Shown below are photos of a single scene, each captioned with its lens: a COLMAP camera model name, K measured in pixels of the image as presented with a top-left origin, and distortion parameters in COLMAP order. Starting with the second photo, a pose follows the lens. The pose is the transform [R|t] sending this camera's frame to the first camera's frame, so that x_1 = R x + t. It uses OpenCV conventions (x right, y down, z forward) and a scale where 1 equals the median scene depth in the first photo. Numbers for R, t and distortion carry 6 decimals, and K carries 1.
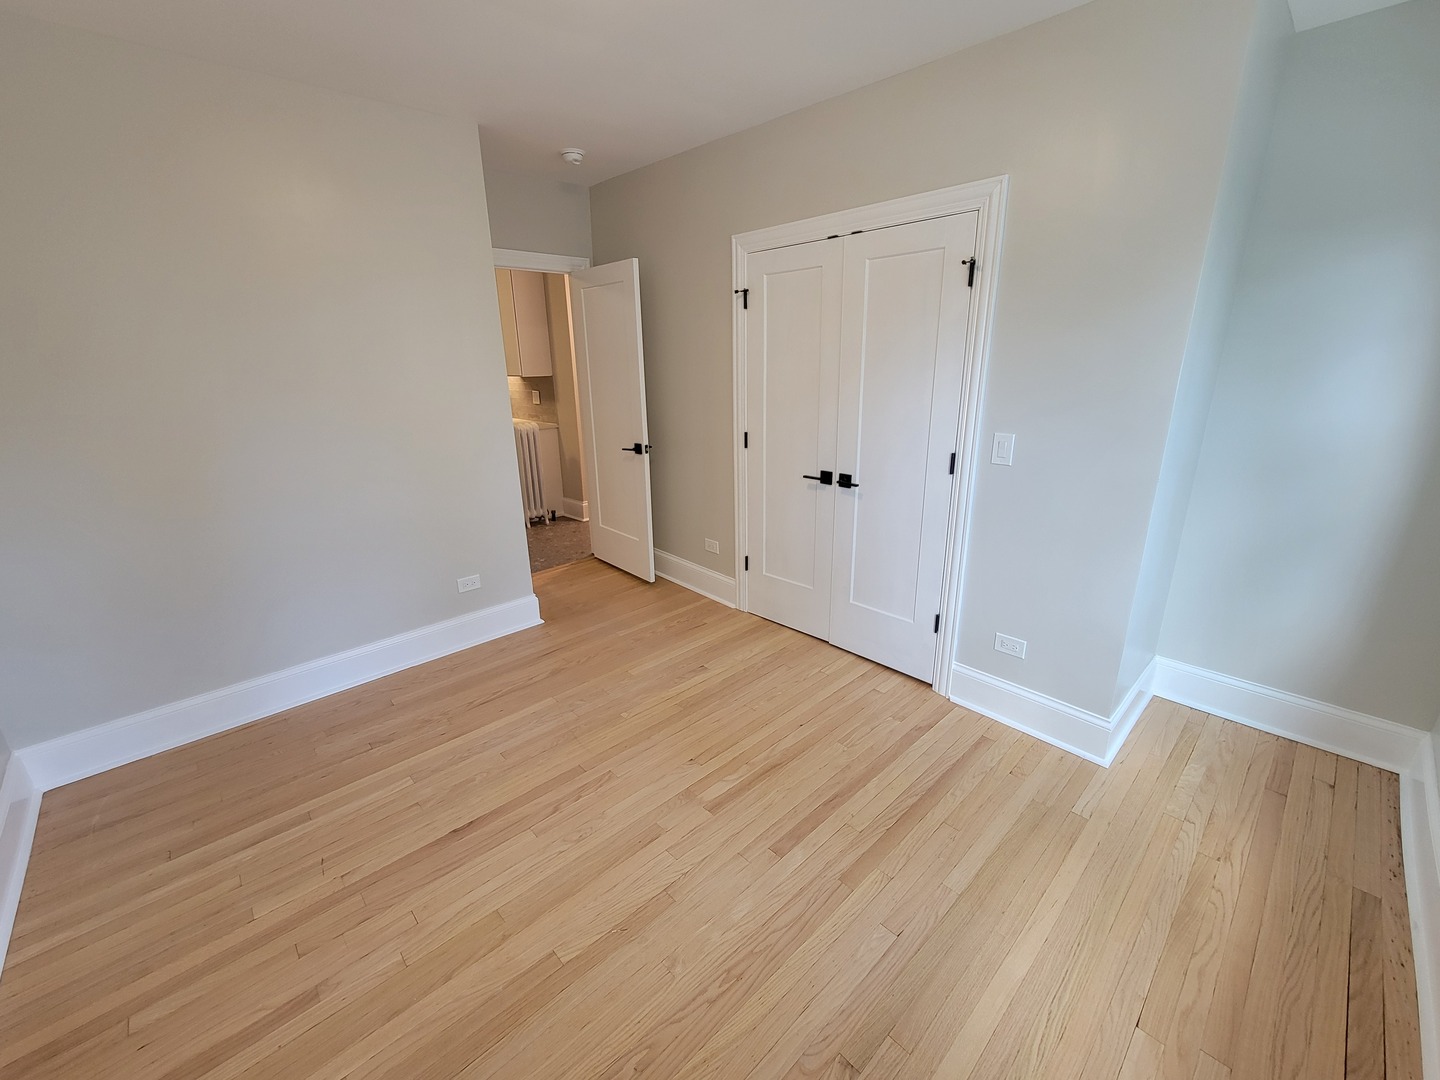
lens RADIAL K [[596.1, 0, 717.9], [0, 596.1, 541.5], [0, 0, 1]] dist [-0.001615, 0.000903]
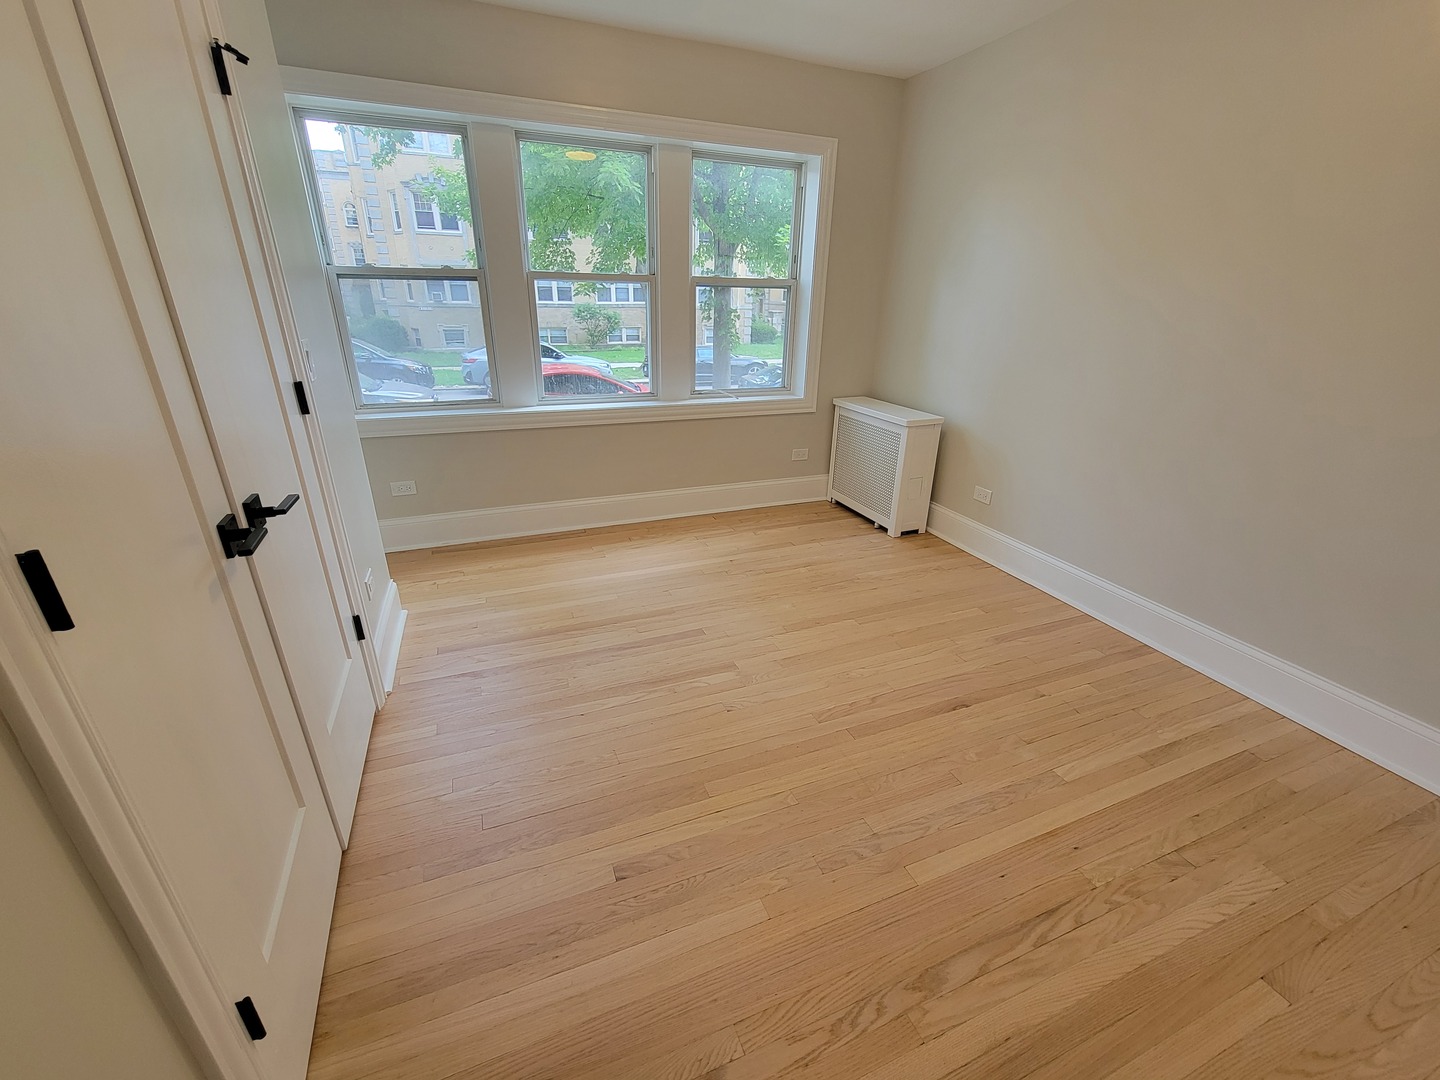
lens RADIAL K [[591.6, 0, 716.2], [0, 591.6, 541.1], [0, 0, 1]] dist [-0.001382, 0.000736]
pose [[-0.931412, -0.144640, 0.333992, -0.308538], [0.103190, 0.775050, 0.623417, -0.418640], [-0.349031, 0.615123, -0.706966, 1.587494]]
